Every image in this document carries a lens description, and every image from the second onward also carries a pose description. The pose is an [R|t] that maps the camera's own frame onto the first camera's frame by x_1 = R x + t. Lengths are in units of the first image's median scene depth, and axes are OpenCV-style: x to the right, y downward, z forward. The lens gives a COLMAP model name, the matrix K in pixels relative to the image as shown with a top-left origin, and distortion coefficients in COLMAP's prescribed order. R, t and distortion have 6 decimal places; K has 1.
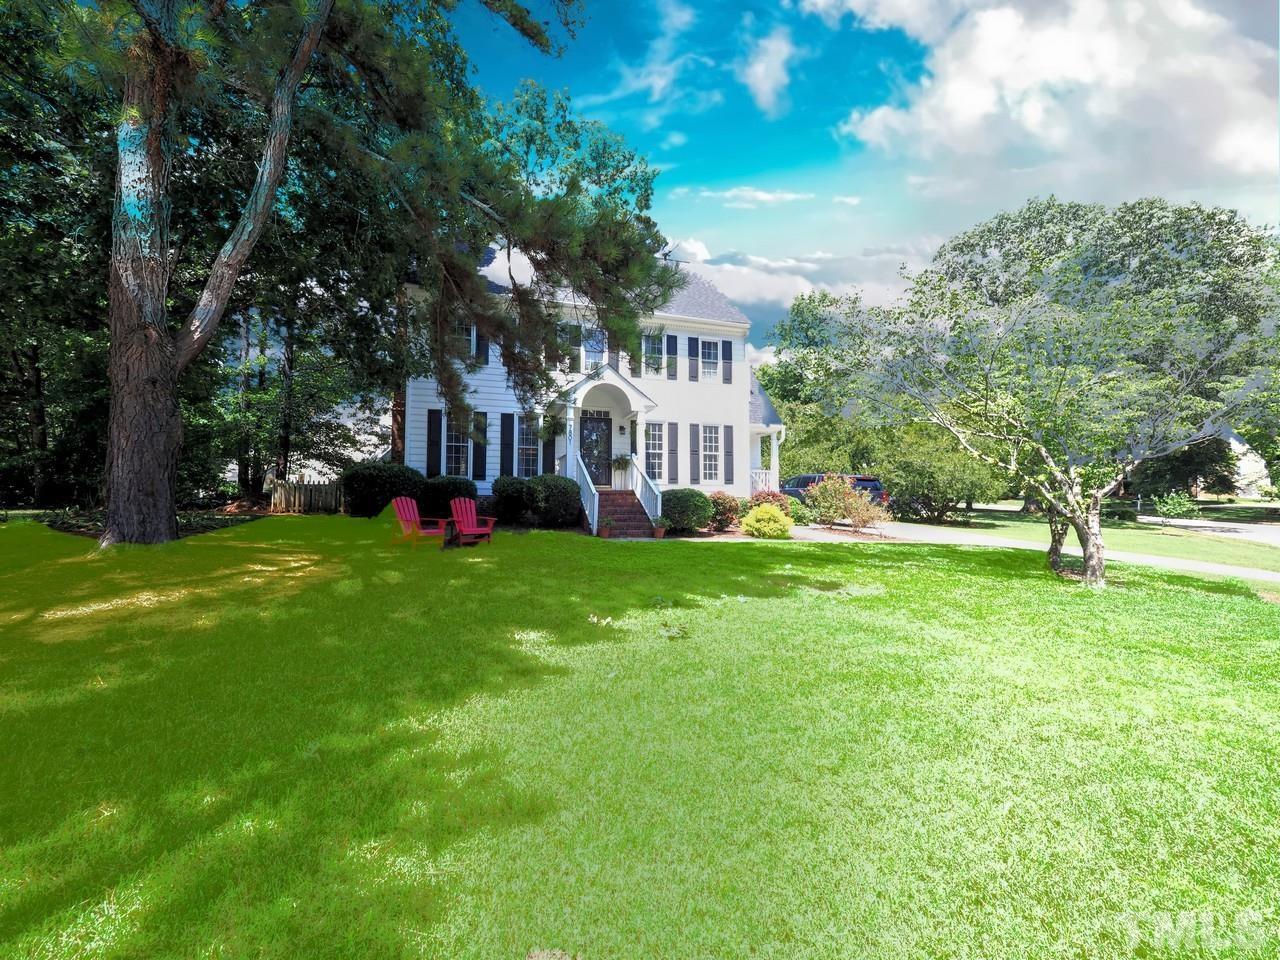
lens RADIAL K [[519.3, 0, 640.0], [0, 519.3, 480.0], [0, 0, 1]] dist [-0.000290, -0.000066]
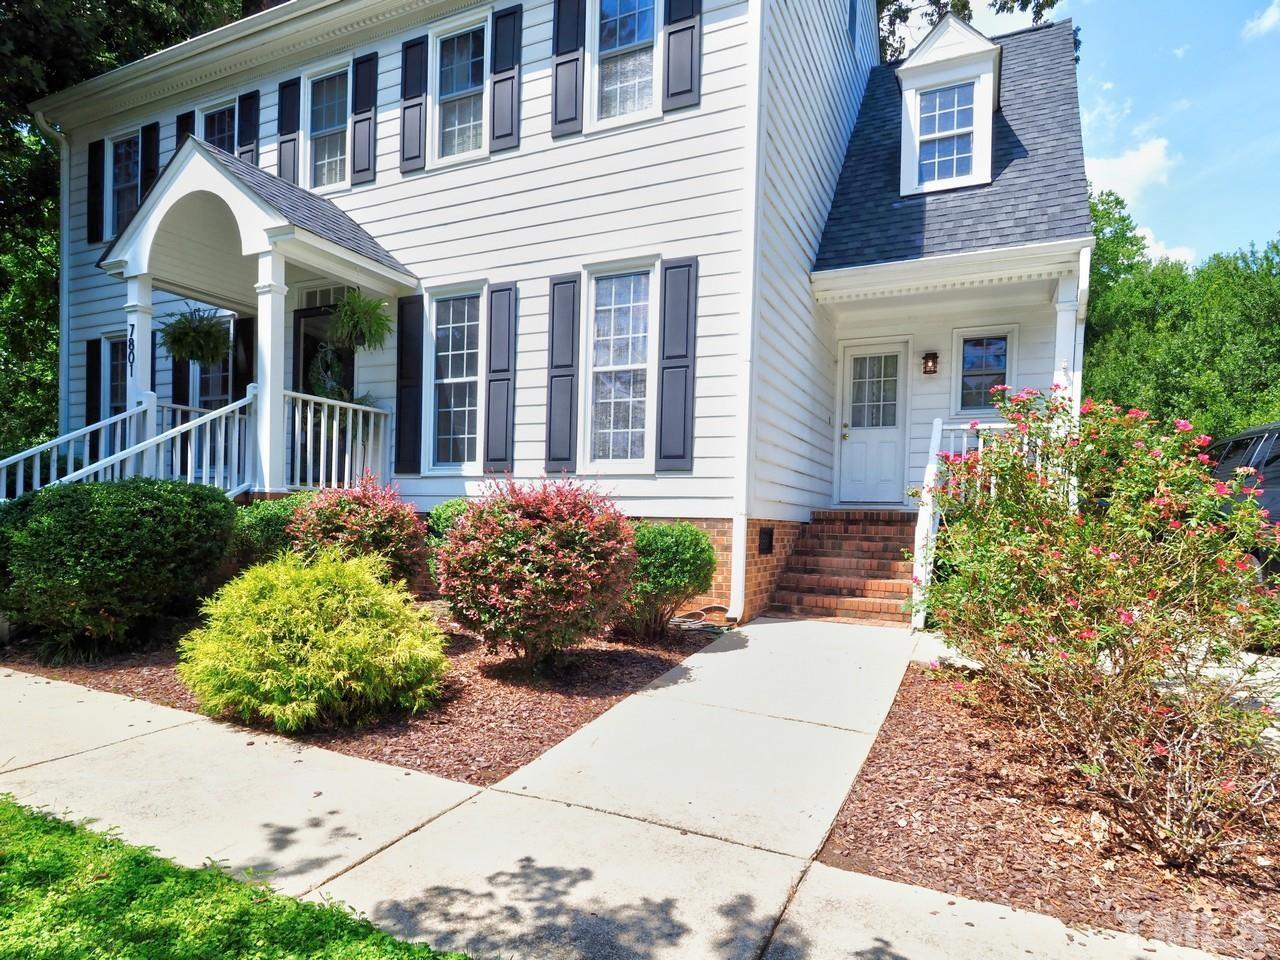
lens RADIAL K [[745.4, 0, 640.0], [0, 745.4, 480.0], [0, 0, 1]] dist [0.000097, -0.000003]
pose [[0.989849, 0.017163, 0.141080, 0.086831], [-0.015655, 0.999808, -0.011792, 0.015797], [-0.141255, 0.009463, 0.989928, 0.554868]]
